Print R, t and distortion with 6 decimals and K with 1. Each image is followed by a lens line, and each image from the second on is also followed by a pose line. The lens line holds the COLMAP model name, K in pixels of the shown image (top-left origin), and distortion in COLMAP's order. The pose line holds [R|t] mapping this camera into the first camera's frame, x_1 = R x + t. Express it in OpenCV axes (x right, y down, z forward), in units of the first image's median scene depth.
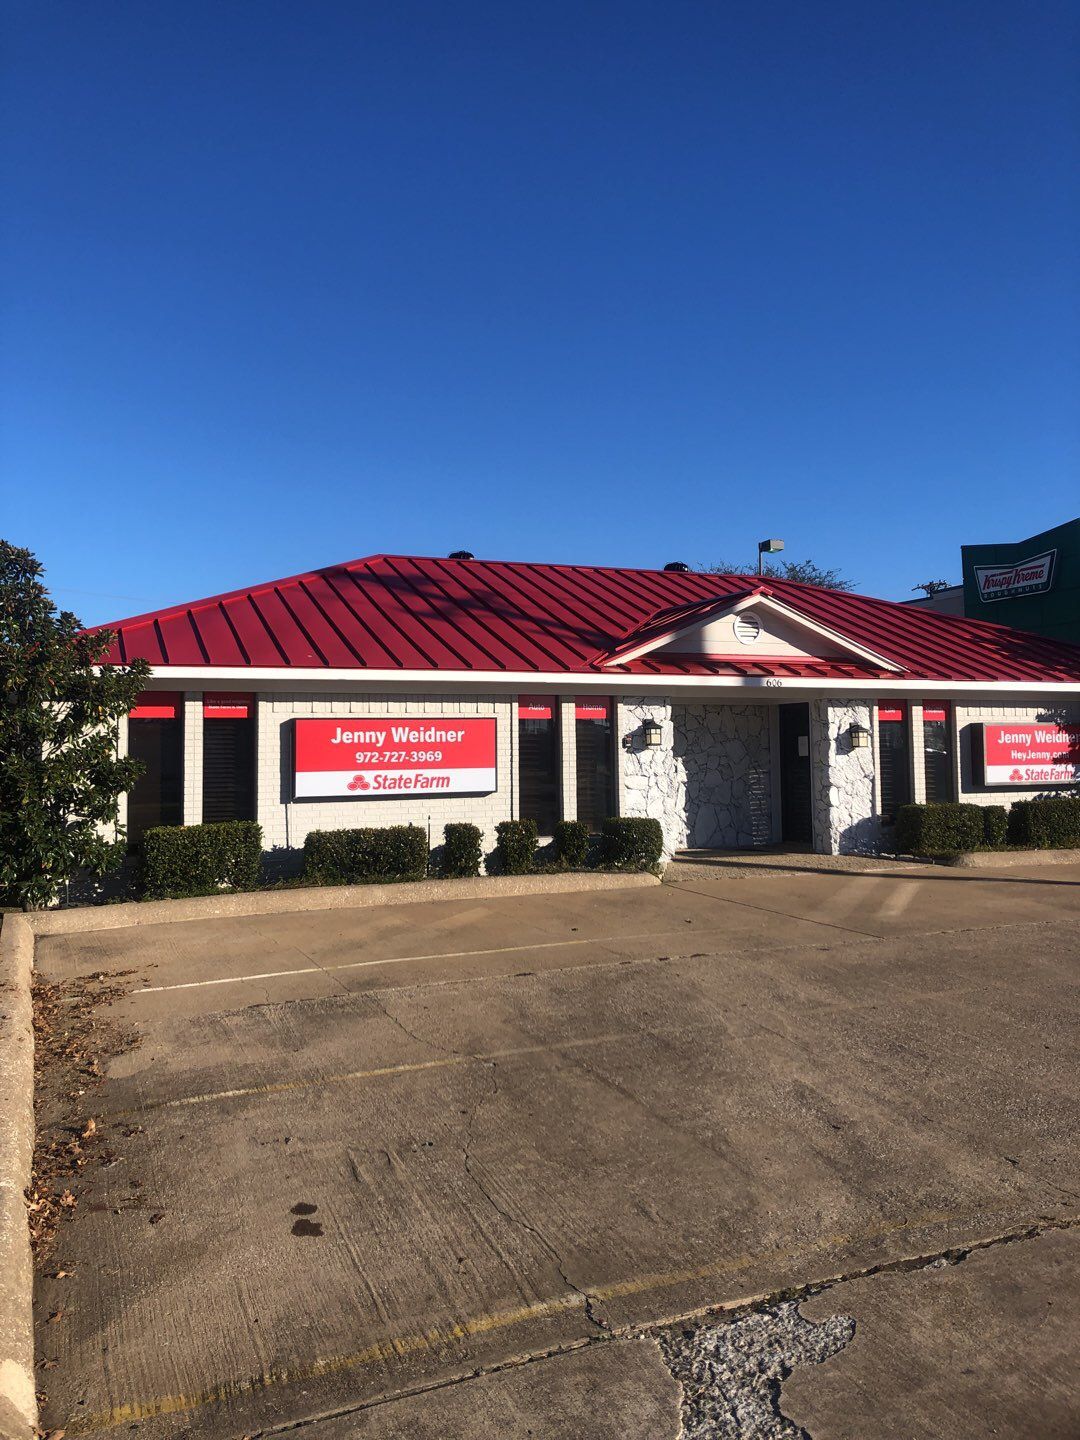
lens RADIAL K [[1173.2, 0, 543.2], [0, 1173.2, 681.6], [0, 0, 1]] dist [0.199661, -0.647354]
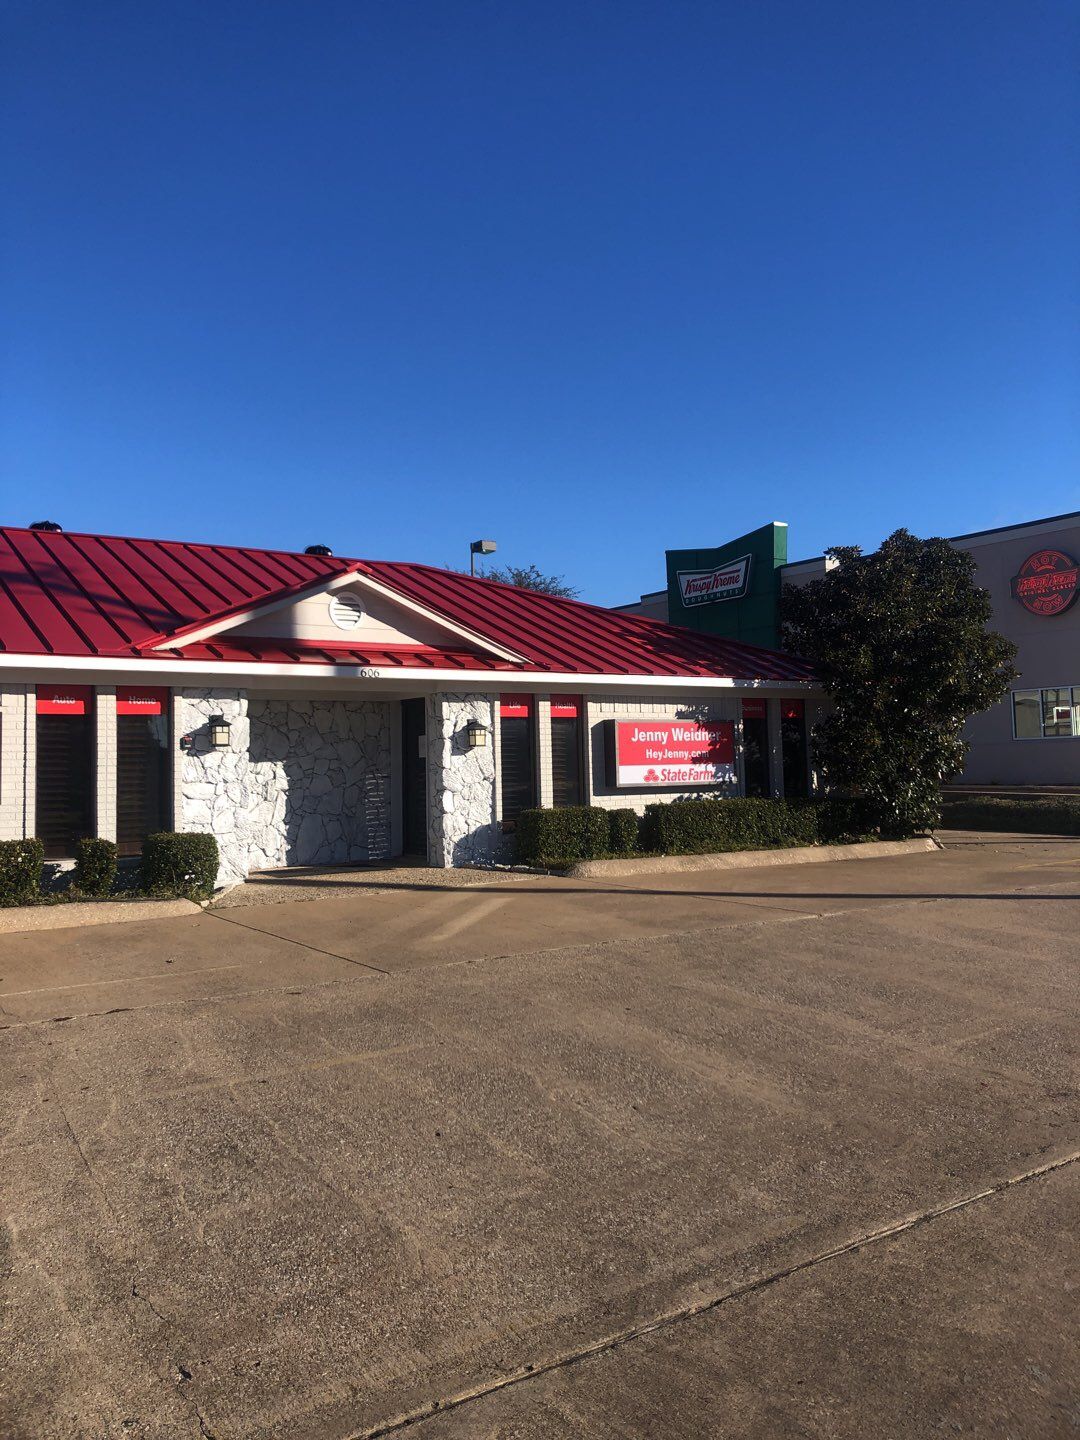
lens RADIAL K [[1173.2, 0, 543.2], [0, 1173.2, 681.6], [0, 0, 1]] dist [0.199661, -0.647354]
pose [[0.982504, 0.003028, 0.186215, 0.150451], [-0.000774, 0.999926, -0.012175, 0.017069], [-0.186238, 0.011818, 0.982433, 0.116025]]
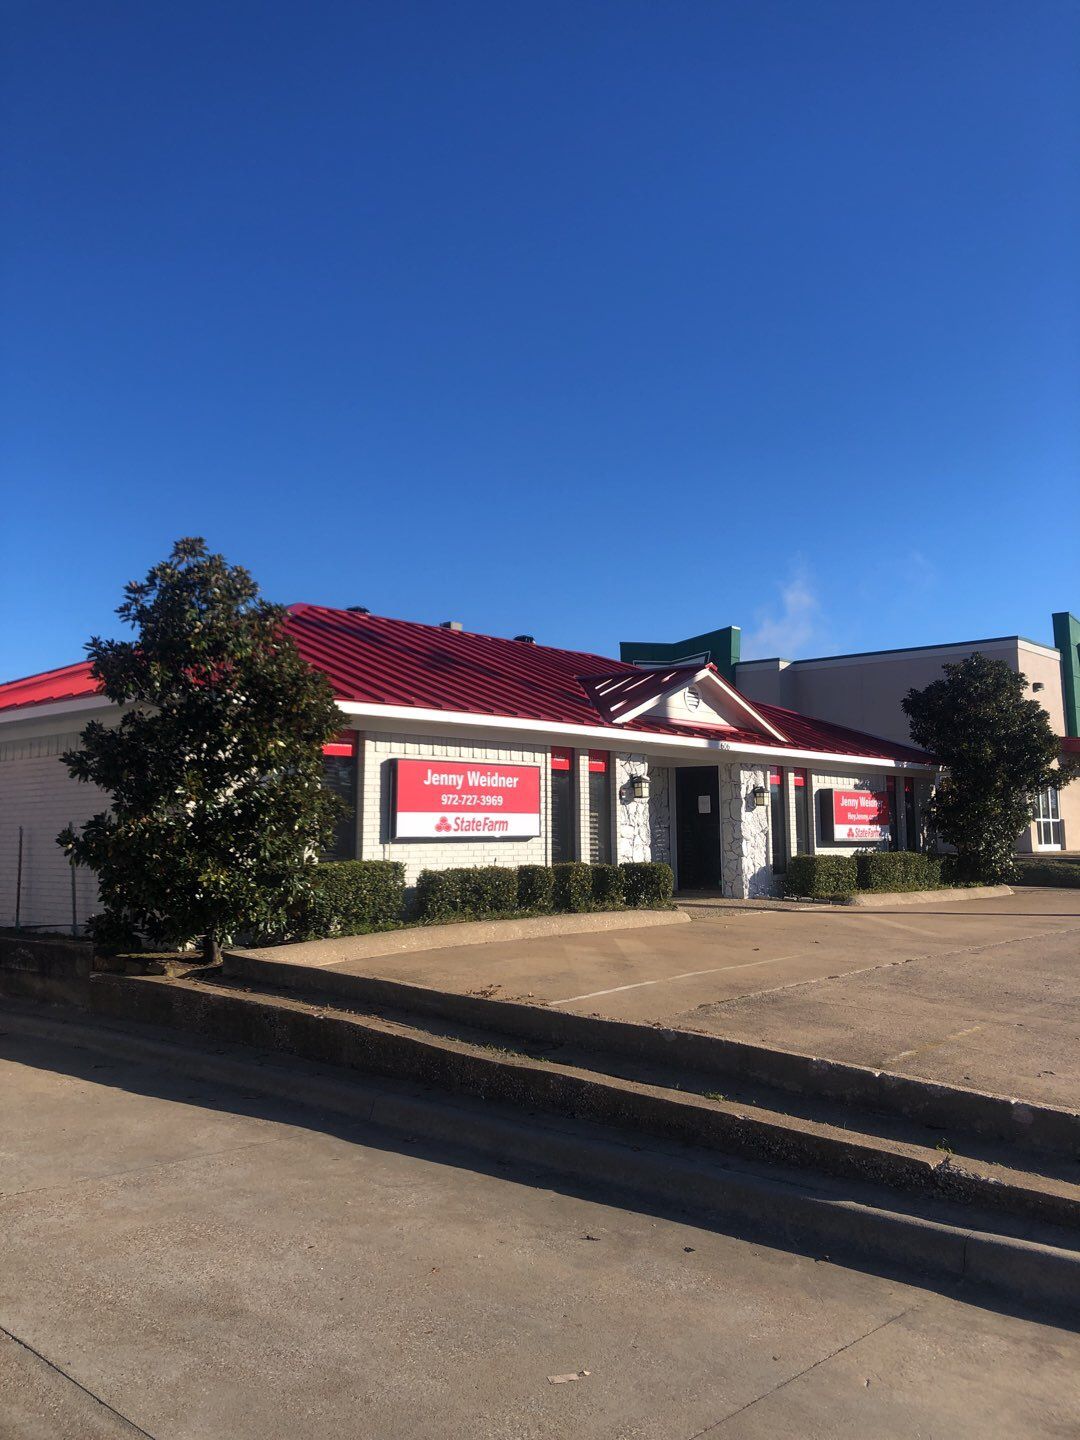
lens RADIAL K [[1190.1, 0, 535.8], [0, 1190.1, 688.8], [0, 0, 1]] dist [0.066254, -0.065254]
pose [[0.907545, 0.062069, 0.415343, -0.430532], [-0.034856, 0.996738, -0.072789, 0.034304], [-0.418507, 0.051582, 0.906748, 0.025012]]
